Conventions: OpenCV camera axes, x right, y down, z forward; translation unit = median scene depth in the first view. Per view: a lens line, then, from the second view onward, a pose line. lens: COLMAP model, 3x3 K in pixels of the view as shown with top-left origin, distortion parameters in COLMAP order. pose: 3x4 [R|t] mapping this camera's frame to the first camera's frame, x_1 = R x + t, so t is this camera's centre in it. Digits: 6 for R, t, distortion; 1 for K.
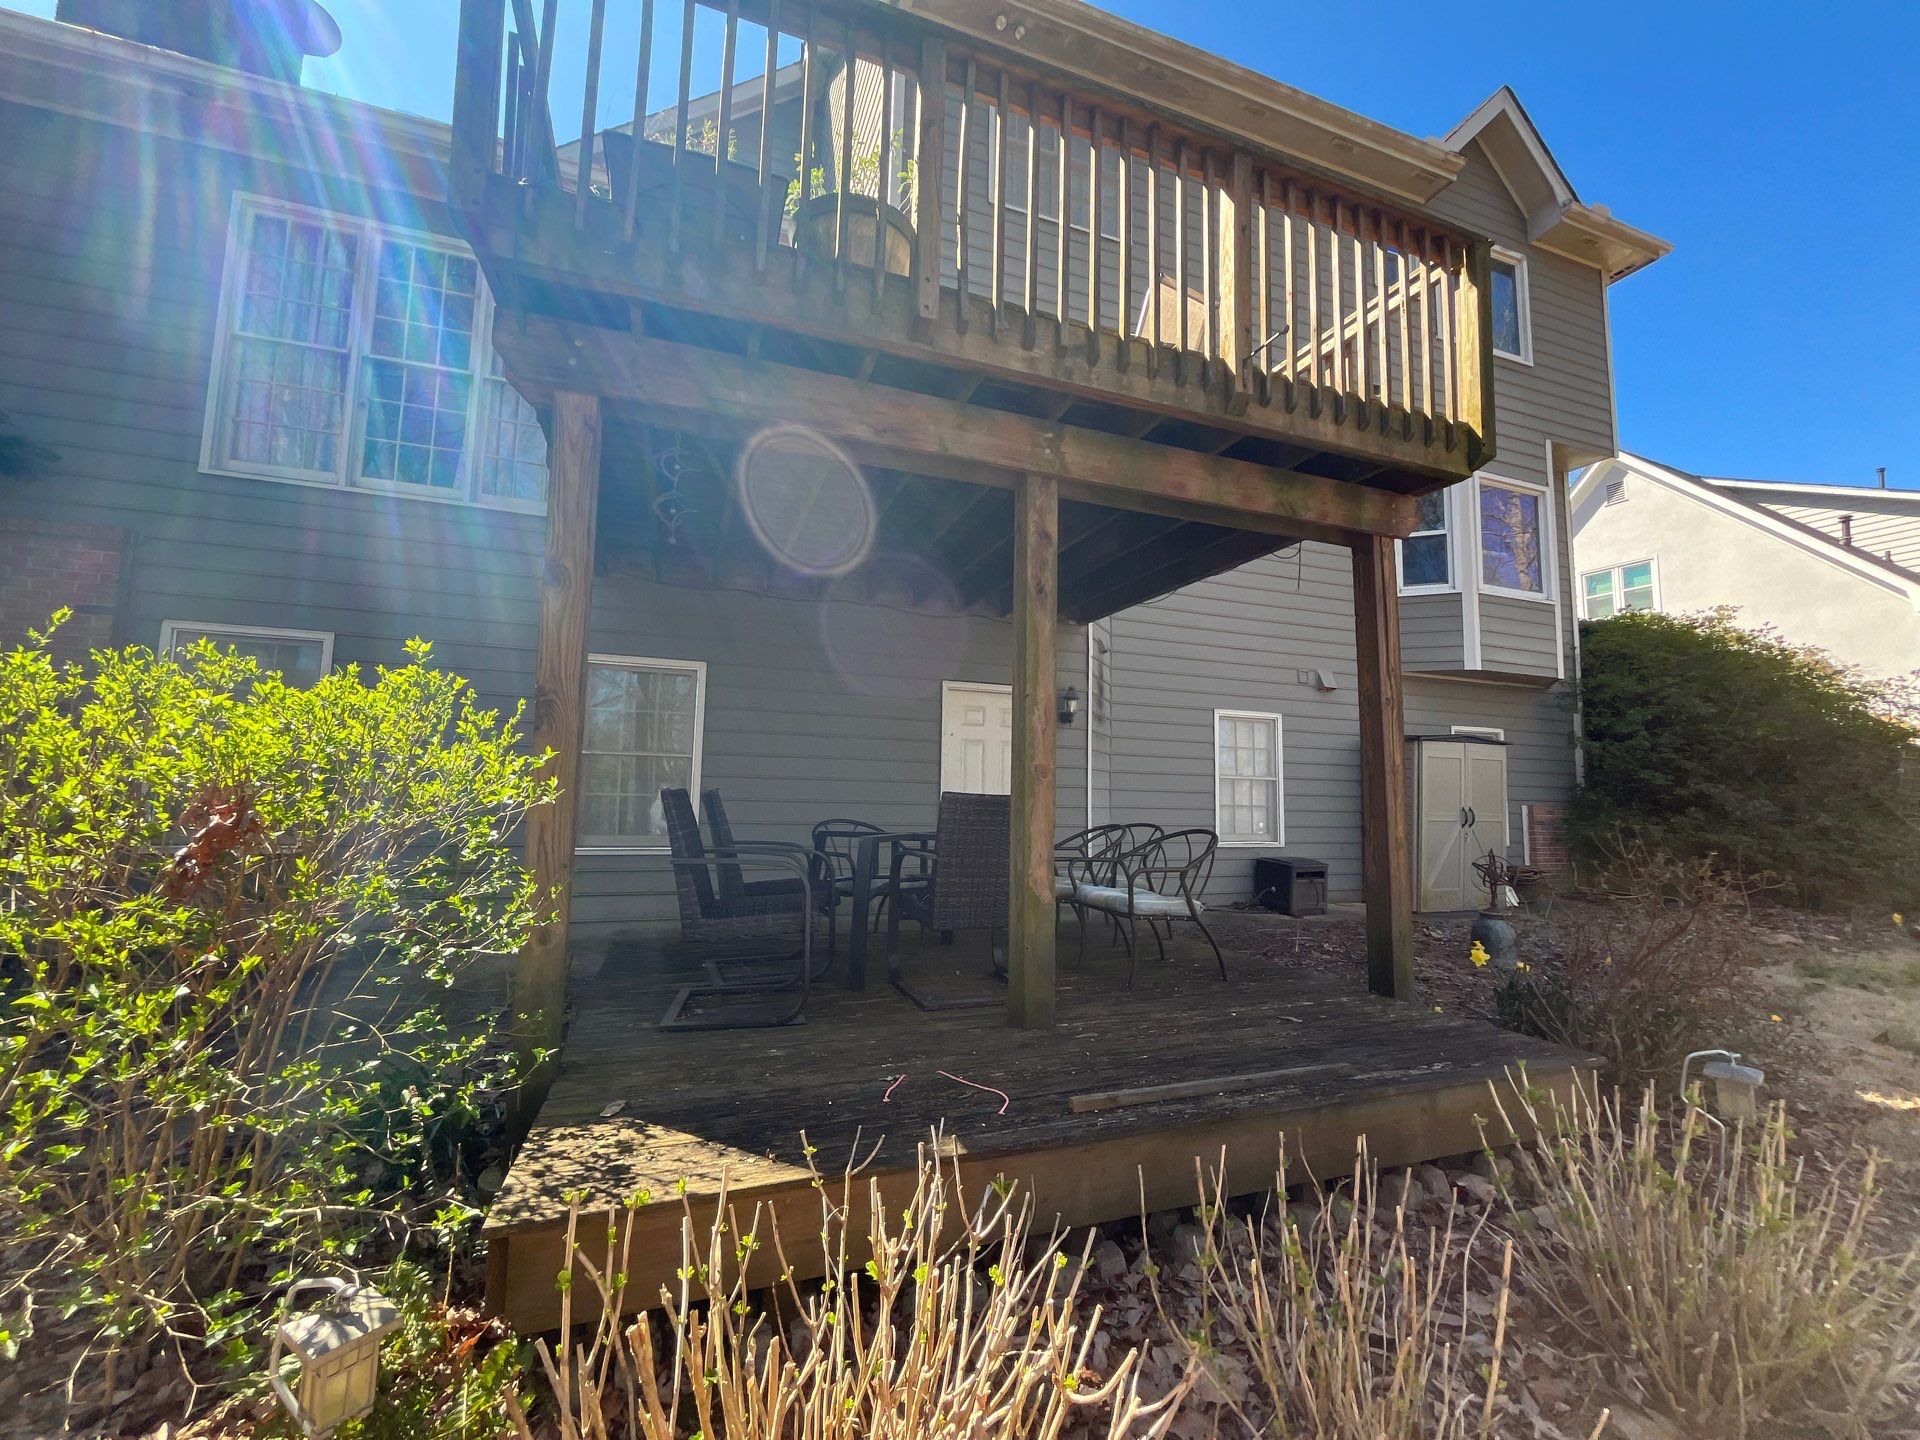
lens RADIAL K [[764.5, 0, 948.5], [0, 764.5, 729.2], [0, 0, 1]] dist [-0.003008, -0.000480]
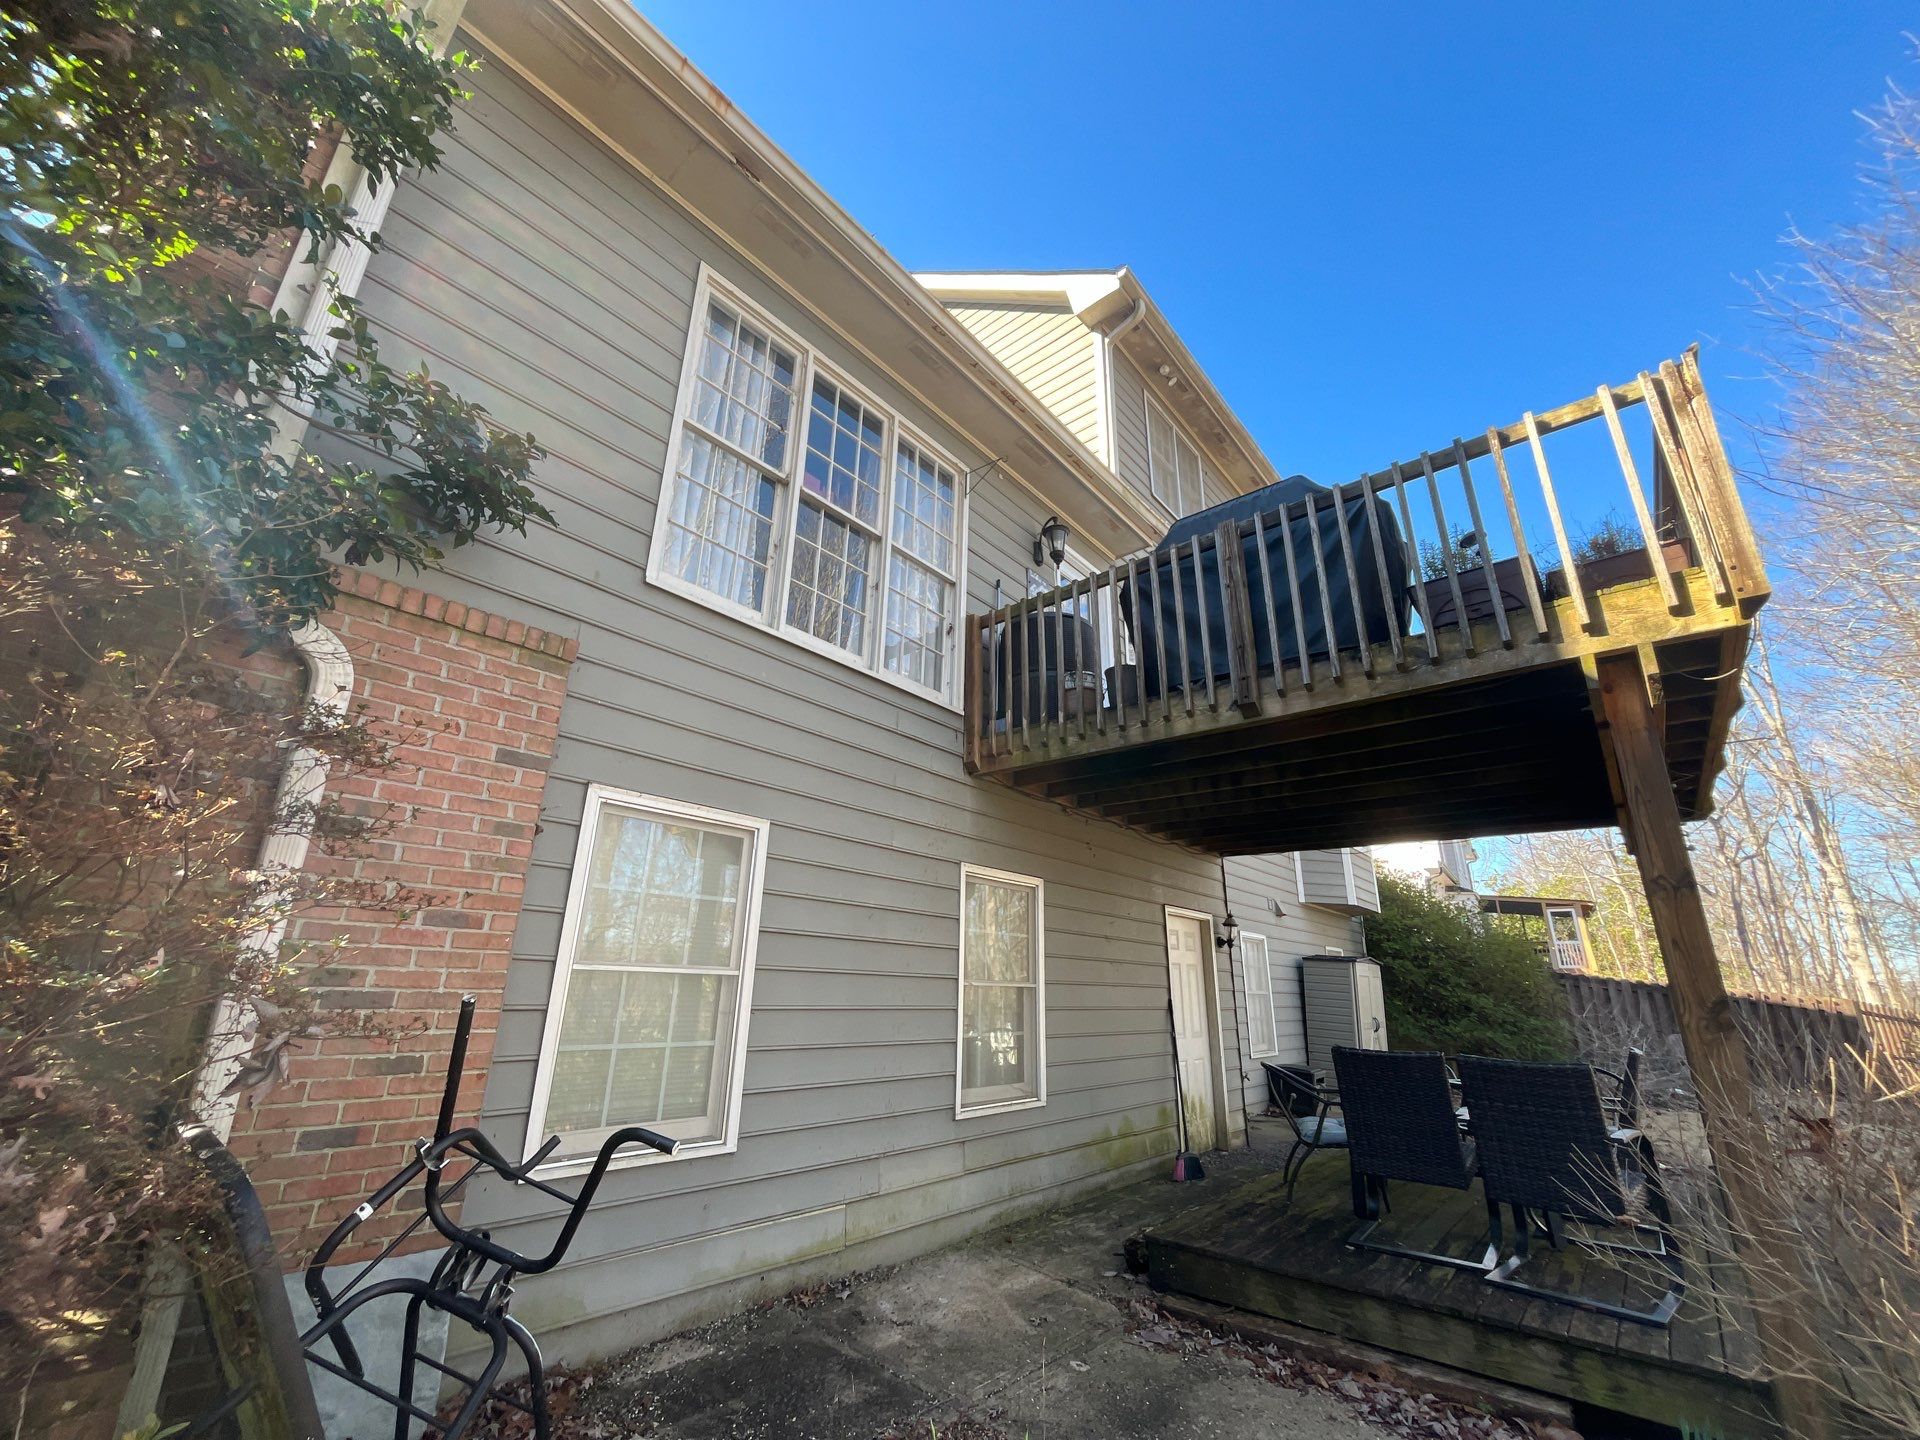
lens RADIAL K [[771.5, 0, 945.5], [0, 771.5, 721.7], [0, 0, 1]] dist [-0.000982, -0.000215]
pose [[0.870029, 0.161064, 0.465948, -0.794590], [-0.051385, 0.969606, -0.239214, -0.038827], [-0.490315, 0.184180, 0.851862, 0.207519]]
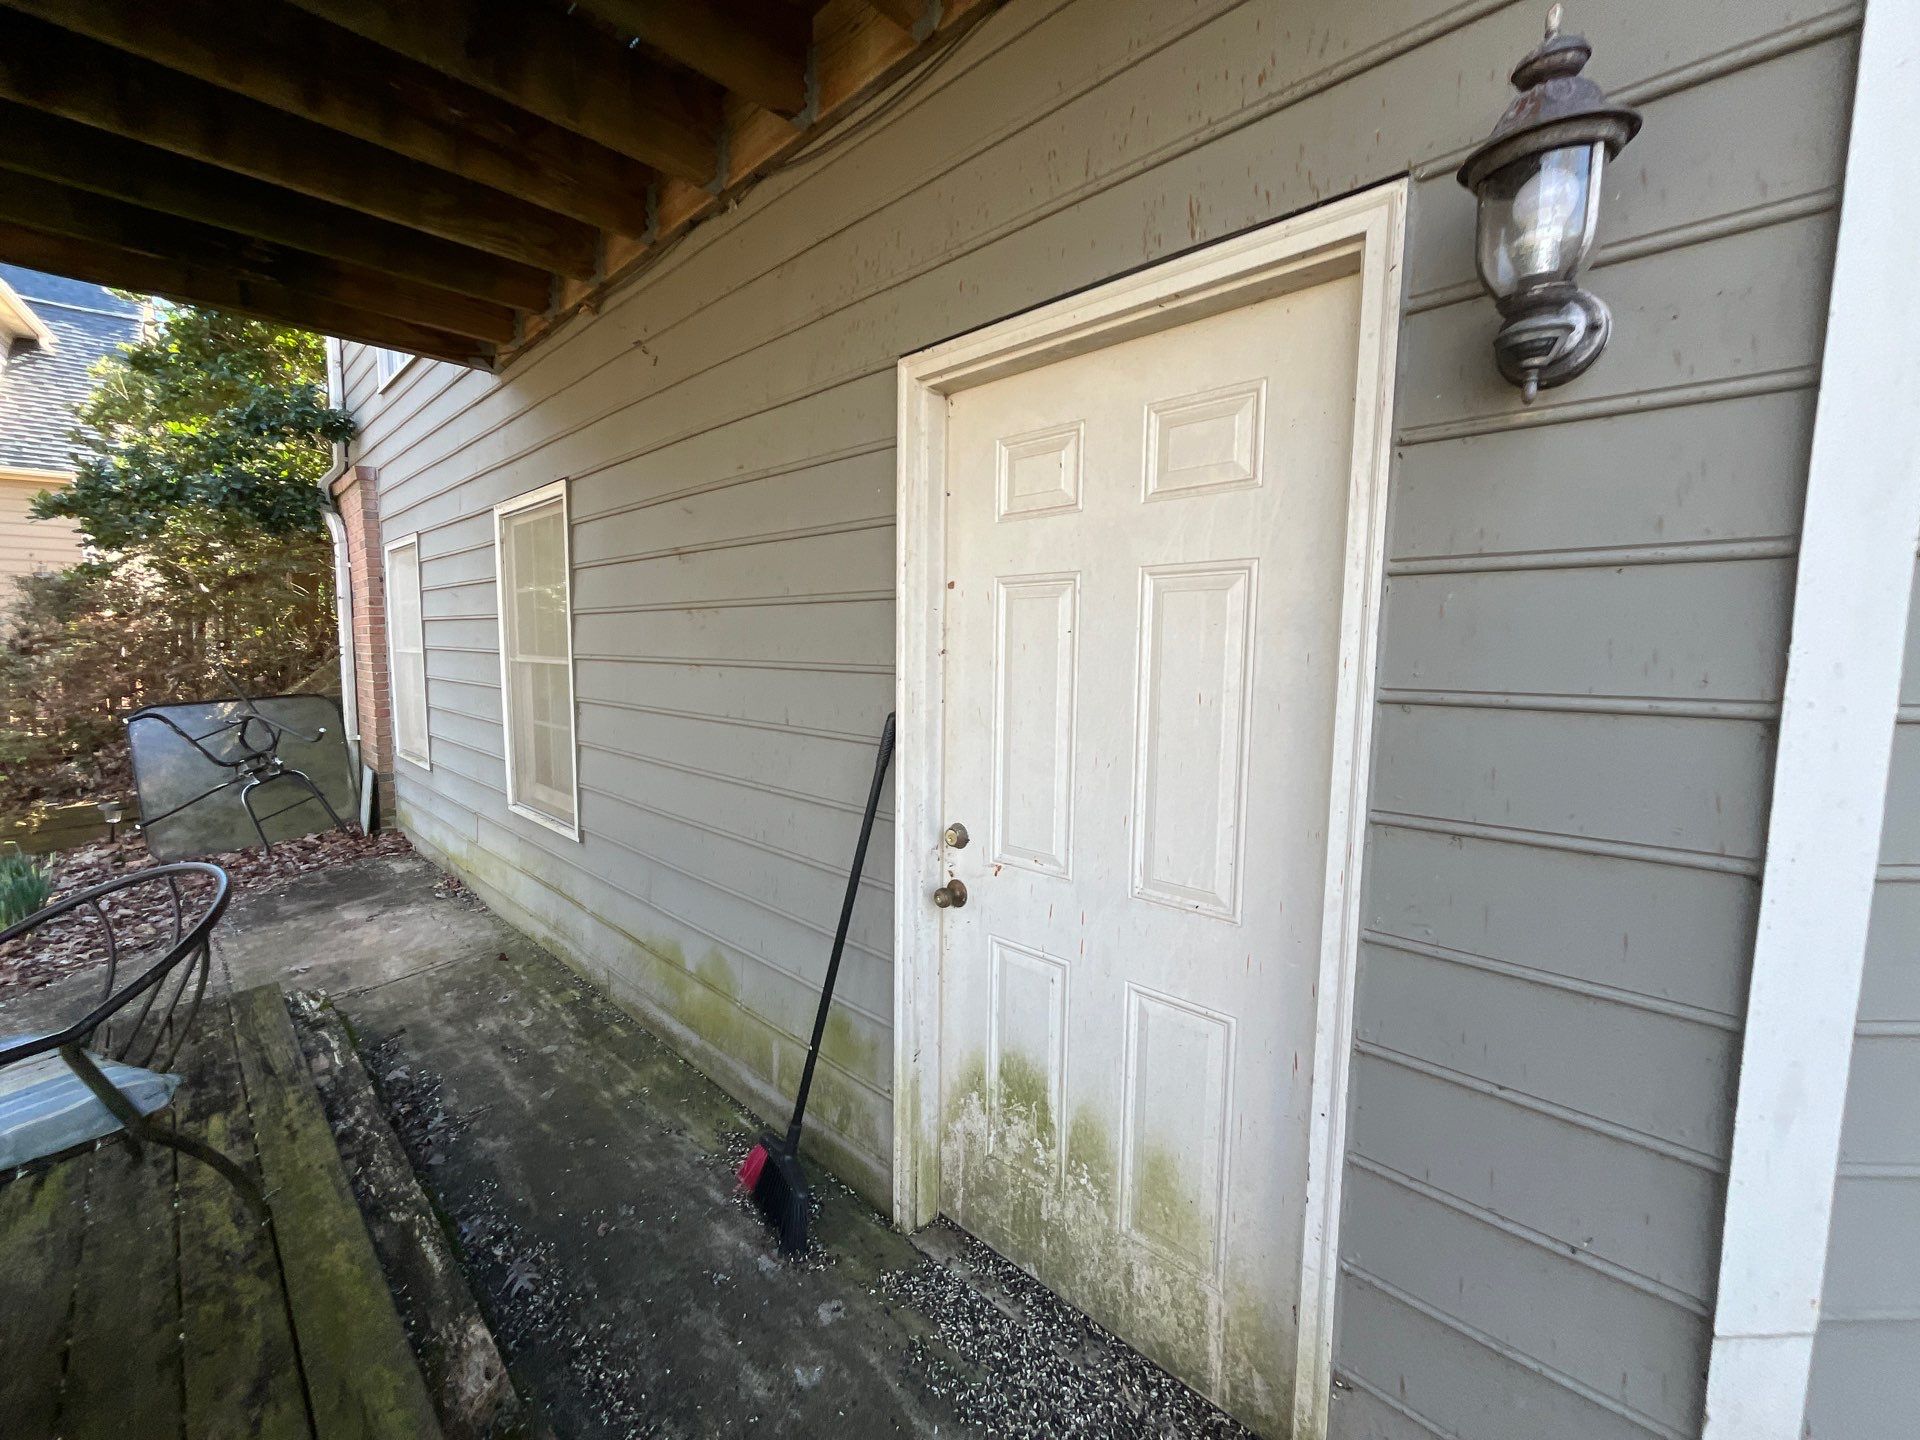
lens RADIAL K [[773.0, 0, 947.1], [0, 773.0, 720.8], [0, 0, 1]] dist [-0.000853, 0.000638]
pose [[0.451040, 0.071135, -0.889665, 0.244058], [0.084109, 0.988995, 0.121718, 0.026997], [0.888532, -0.129729, 0.440093, 0.886619]]
